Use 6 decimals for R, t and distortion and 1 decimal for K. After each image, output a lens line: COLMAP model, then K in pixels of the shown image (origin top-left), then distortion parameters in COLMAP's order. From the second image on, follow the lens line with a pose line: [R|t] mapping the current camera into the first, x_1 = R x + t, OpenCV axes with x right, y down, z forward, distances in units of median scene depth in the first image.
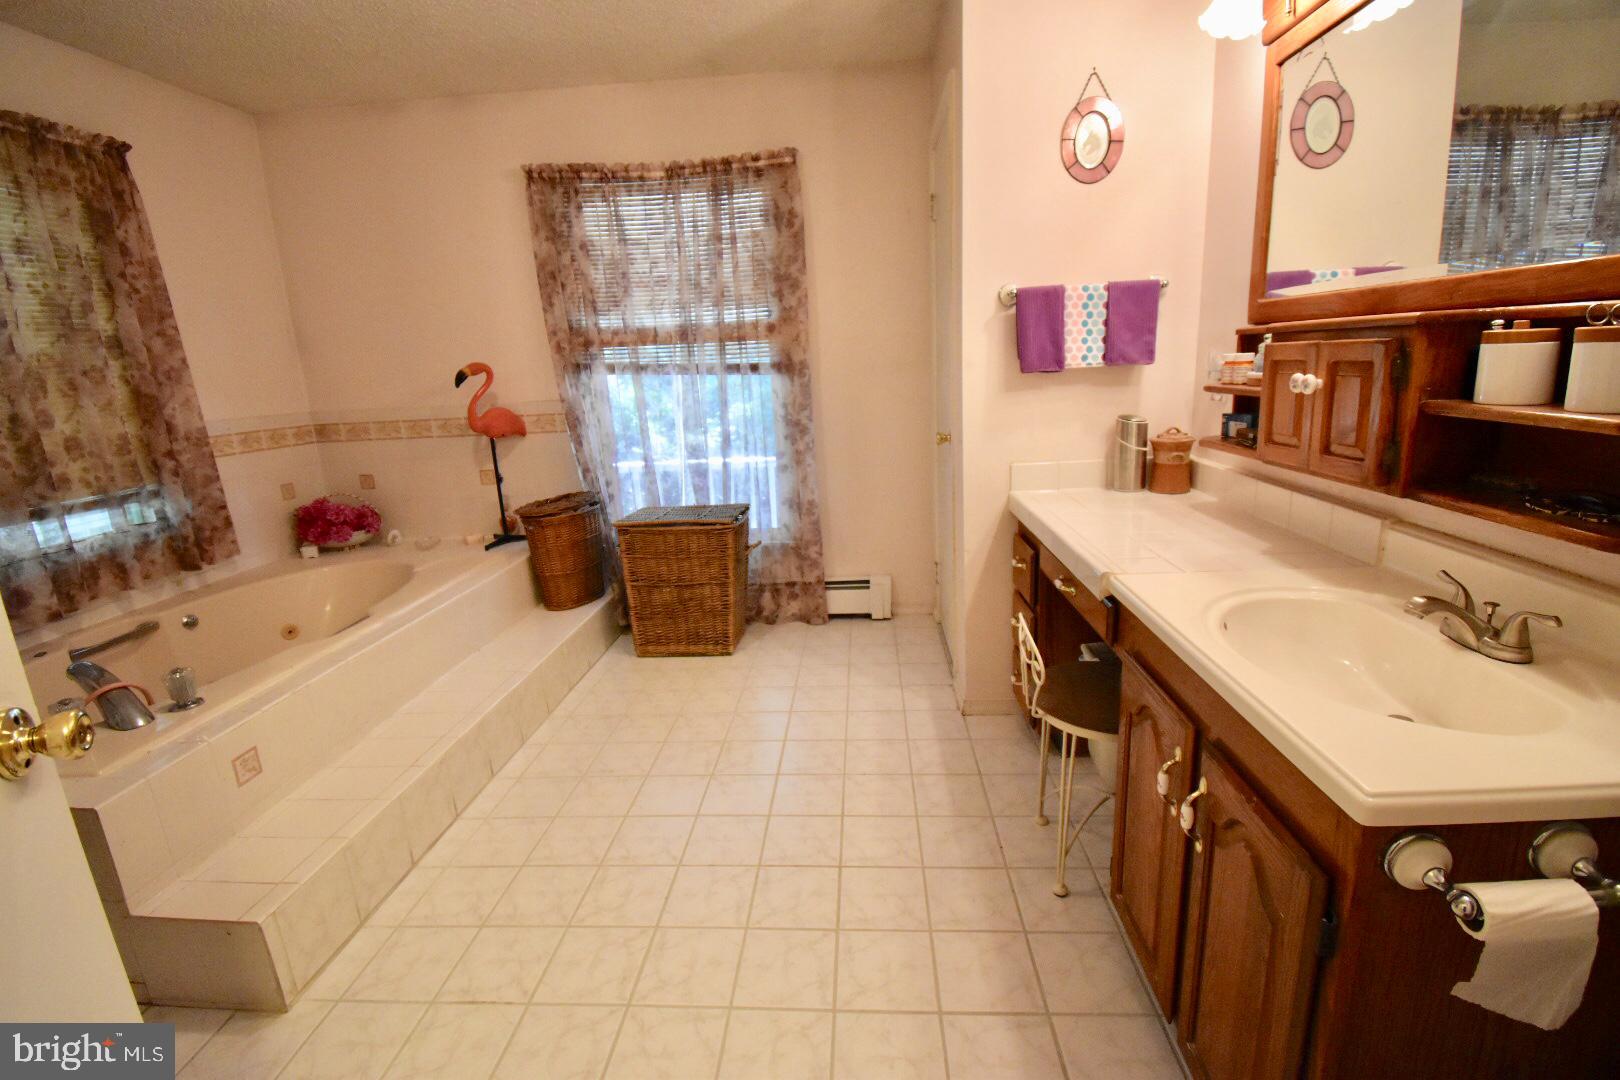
lens RADIAL K [[718.9, 0, 818.6], [0, 718.9, 532.3], [0, 0, 1]] dist [0.009112, -0.020473]
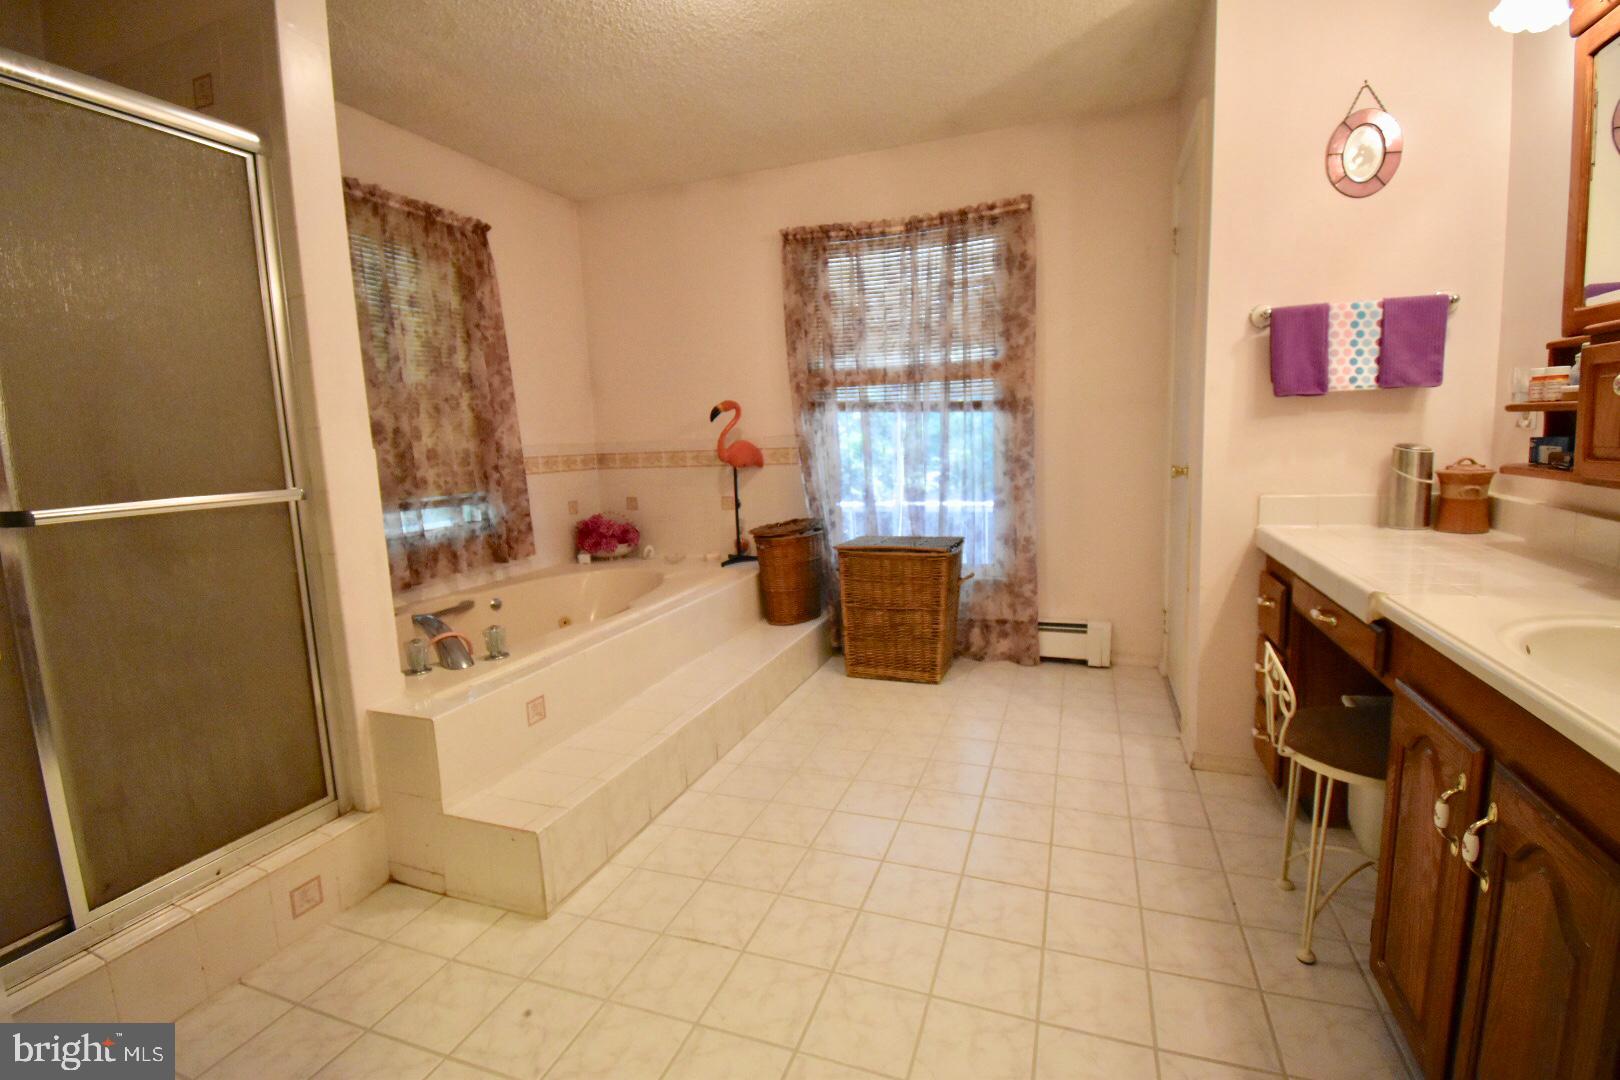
lens RADIAL K [[718.9, 0, 815.3], [0, 718.9, 535.9], [0, 0, 1]] dist [0.009112, -0.020473]
pose [[0.957525, 0.051332, -0.283746, -0.011684], [-0.074032, 0.994806, -0.069858, 0.051403], [0.278686, 0.087896, 0.956351, -0.033373]]
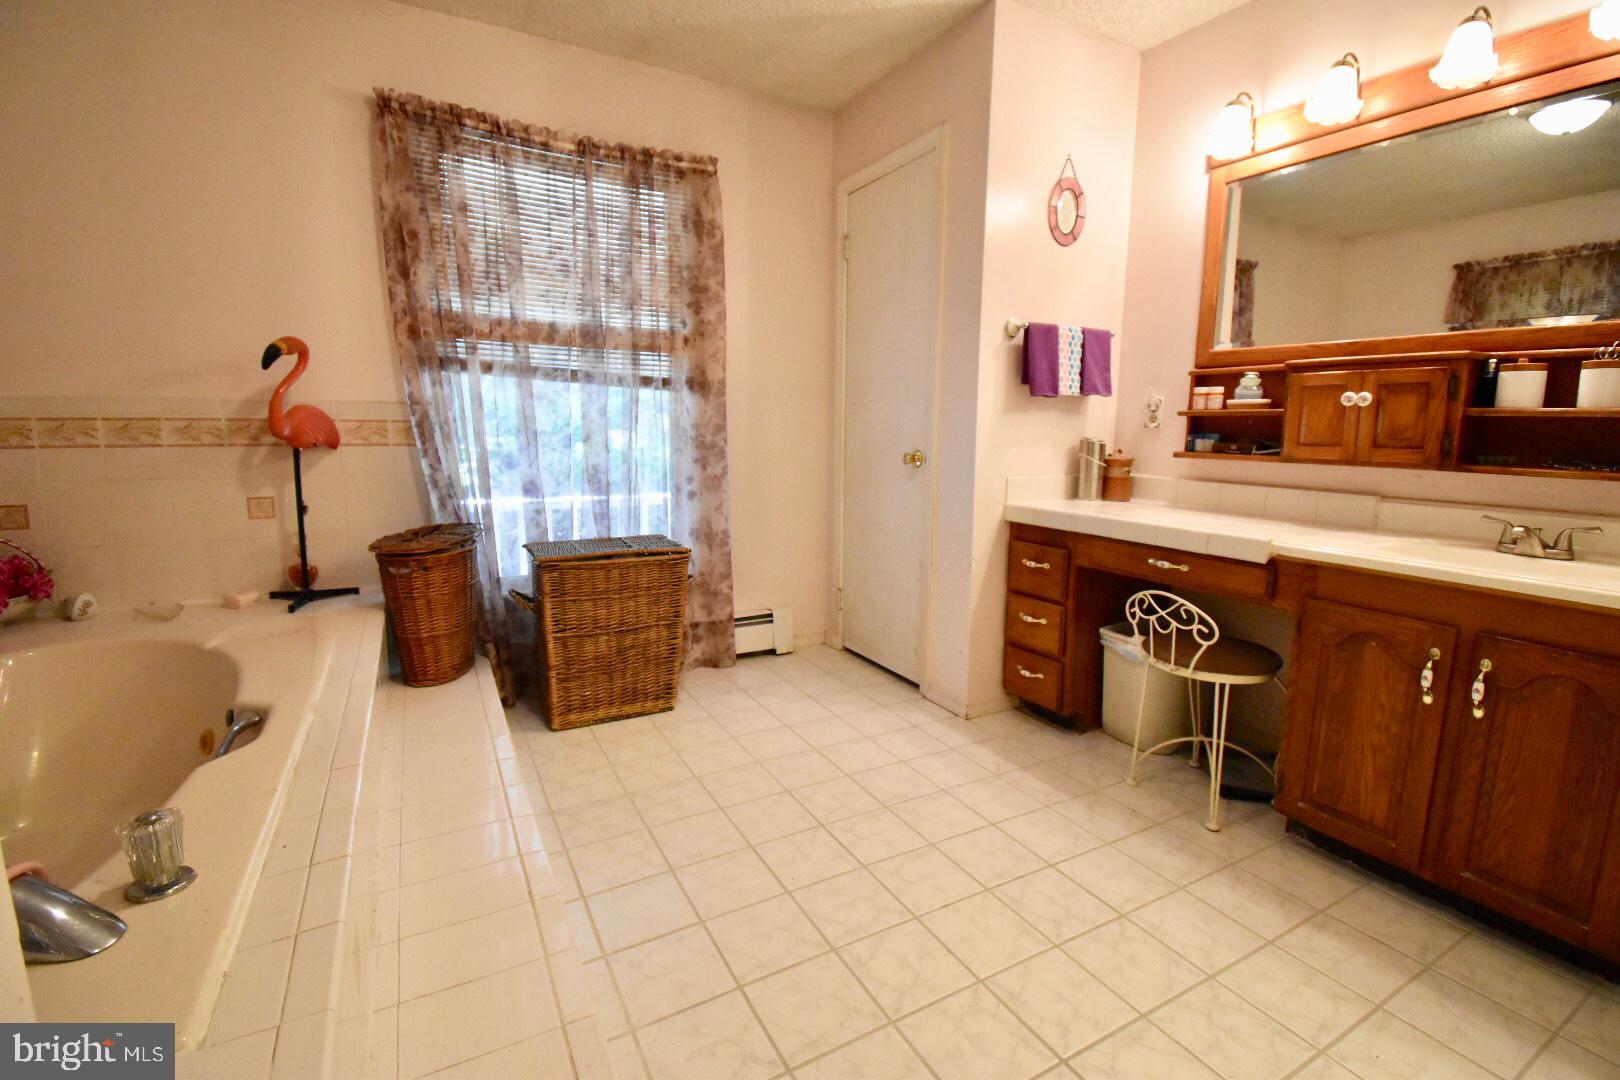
lens RADIAL K [[718.9, 0, 799.8], [0, 718.9, 534.2], [0, 0, 1]] dist [0.009112, -0.020473]
pose [[0.840625, -0.020544, 0.541227, -0.491893], [0.071421, 0.994759, -0.073170, 0.040678], [-0.536887, 0.100164, 0.837687, 0.203035]]
